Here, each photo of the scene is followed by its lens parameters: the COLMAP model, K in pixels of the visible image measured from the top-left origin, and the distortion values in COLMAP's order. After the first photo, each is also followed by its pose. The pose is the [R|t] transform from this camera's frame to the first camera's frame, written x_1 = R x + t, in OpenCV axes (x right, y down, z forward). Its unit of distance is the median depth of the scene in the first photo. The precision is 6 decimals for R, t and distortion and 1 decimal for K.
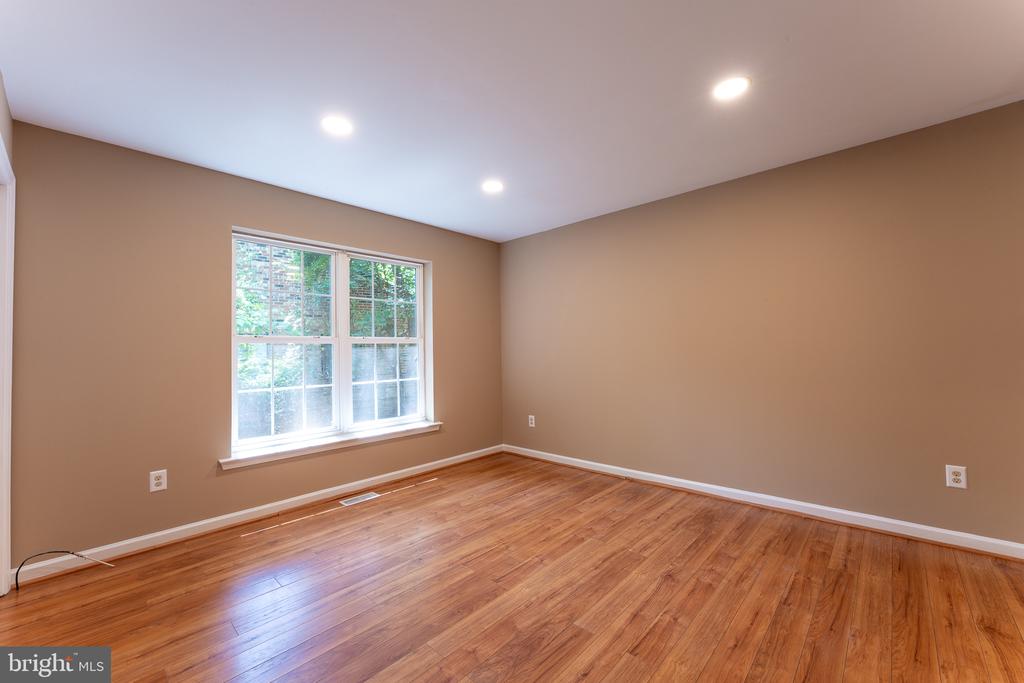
lens RADIAL K [[417.3, 0, 501.7], [0, 417.3, 342.0], [0, 0, 1]] dist [0.000886, -0.001036]
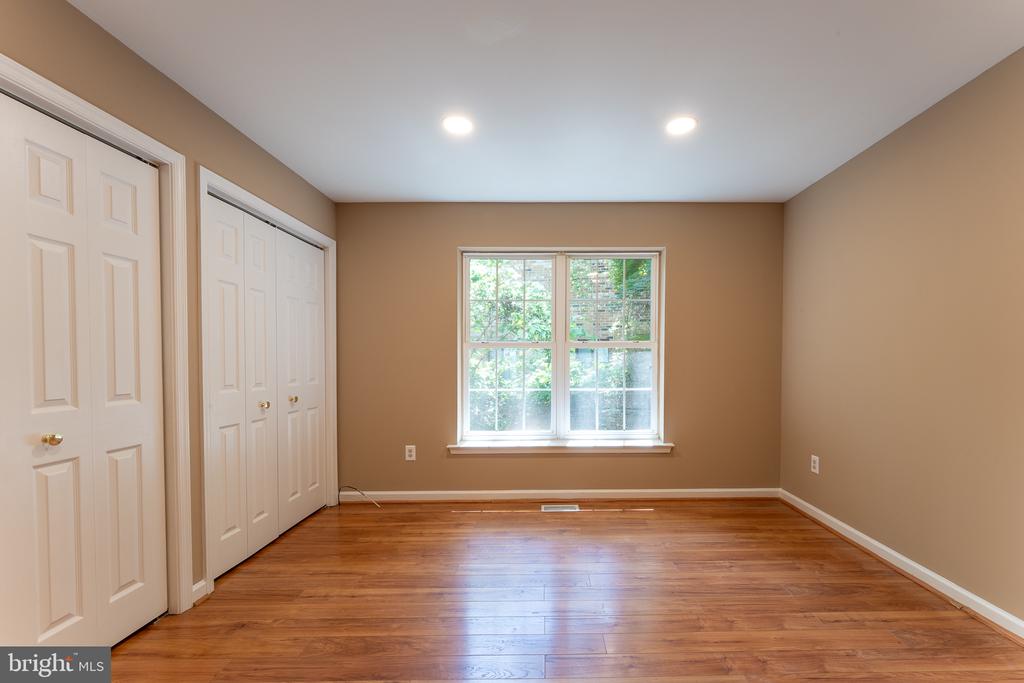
lens RADIAL K [[417.3, 0, 486.6], [0, 417.3, 367.9], [0, 0, 1]] dist [0.000886, -0.001036]
pose [[0.695472, 0.030024, -0.717926, 0.236217], [0.006692, 0.998813, 0.048253, 0.000191], [0.718522, -0.038362, 0.694445, 0.216467]]
